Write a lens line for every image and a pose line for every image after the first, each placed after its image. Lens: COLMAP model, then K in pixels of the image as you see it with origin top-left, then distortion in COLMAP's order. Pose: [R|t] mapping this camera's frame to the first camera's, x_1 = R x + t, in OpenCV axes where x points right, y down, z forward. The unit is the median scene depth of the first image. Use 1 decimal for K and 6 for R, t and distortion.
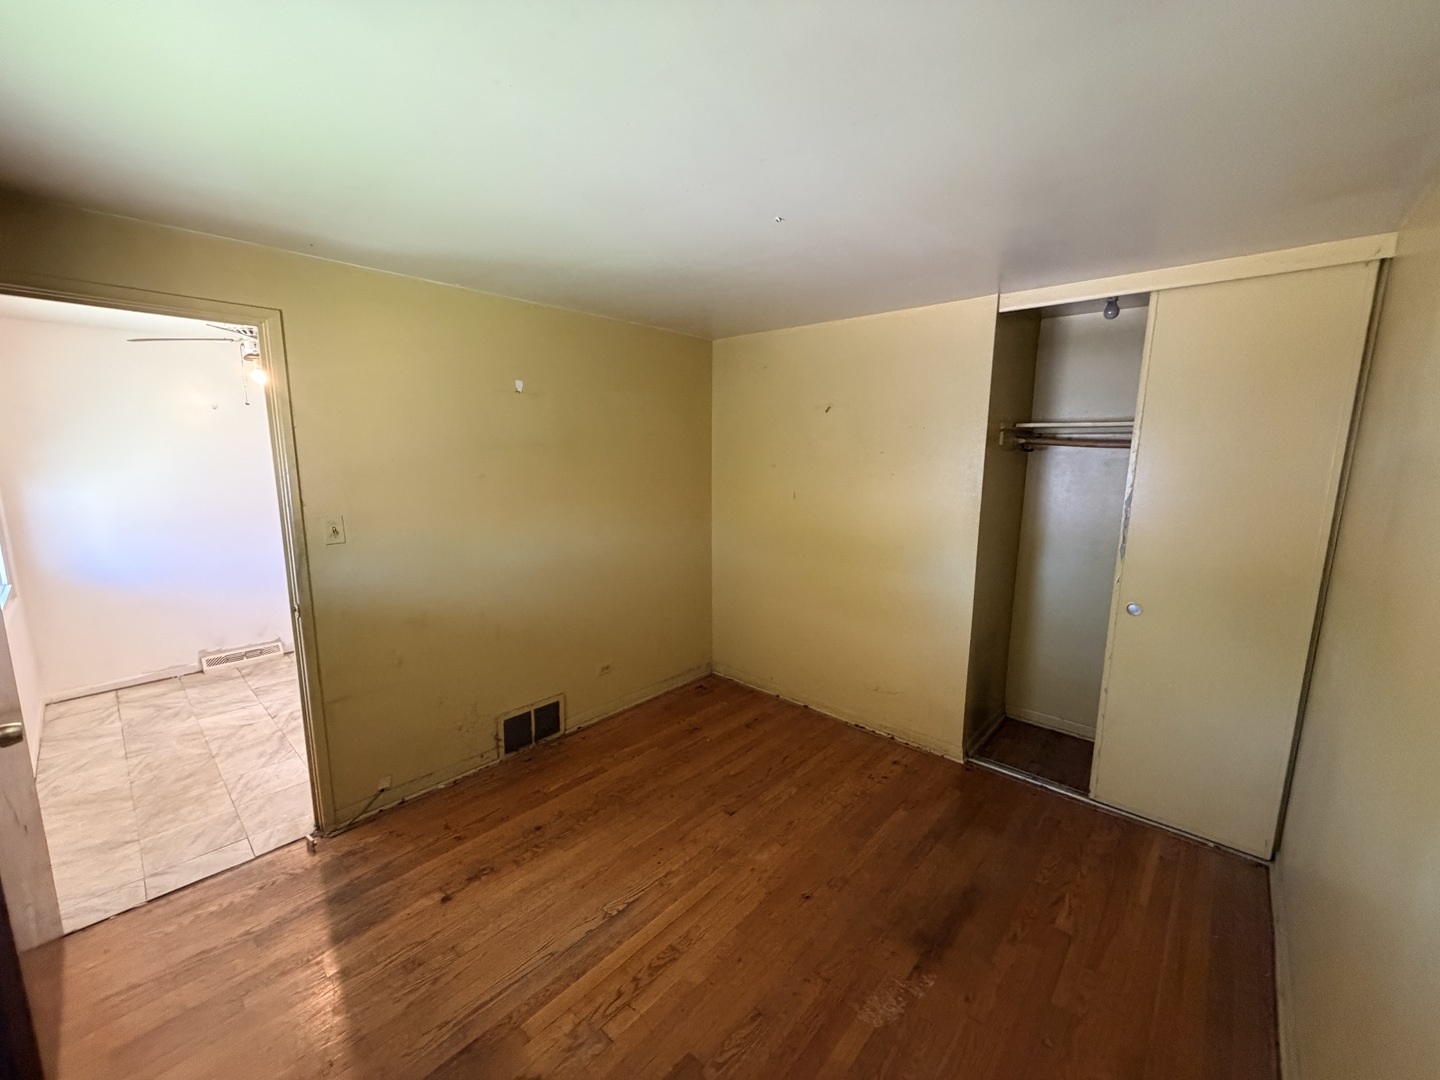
lens RADIAL K [[570.3, 0, 716.7], [0, 570.3, 539.6], [0, 0, 1]] dist [-0.008059, -0.000242]
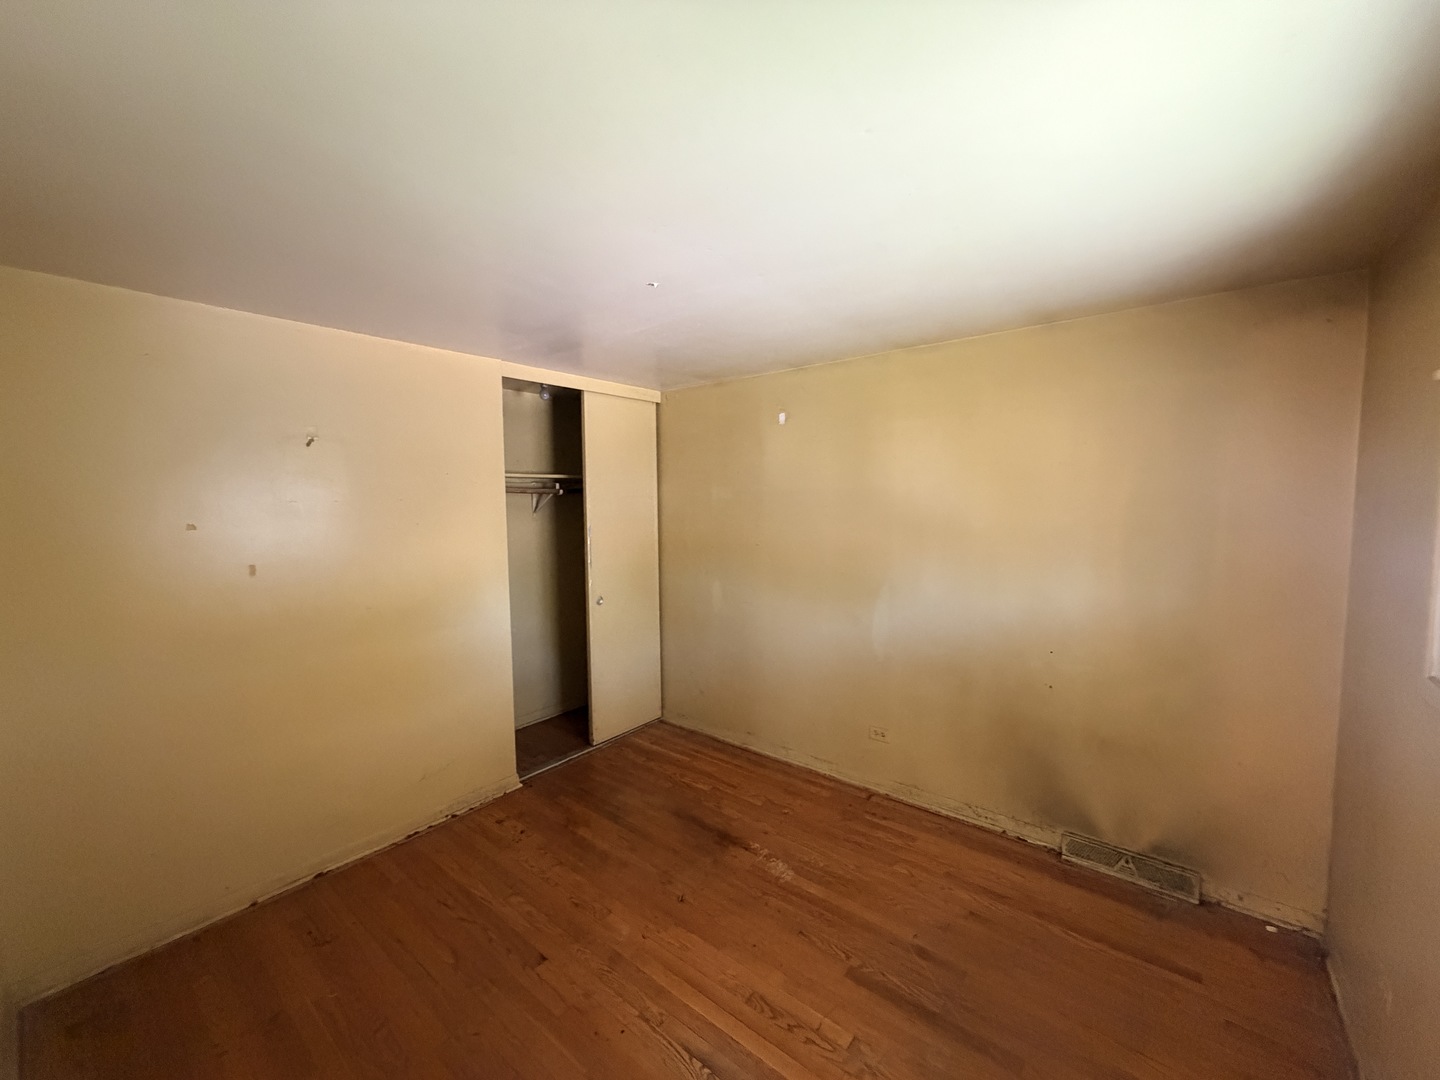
lens RADIAL K [[570.3, 0, 716.7], [0, 570.3, 539.6], [0, 0, 1]] dist [-0.008059, -0.000242]
pose [[-0.054280, -0.079991, 0.995317, -0.839242], [0.169460, 0.981589, 0.088129, -0.127370], [-0.984041, 0.173450, -0.039726, 0.821759]]
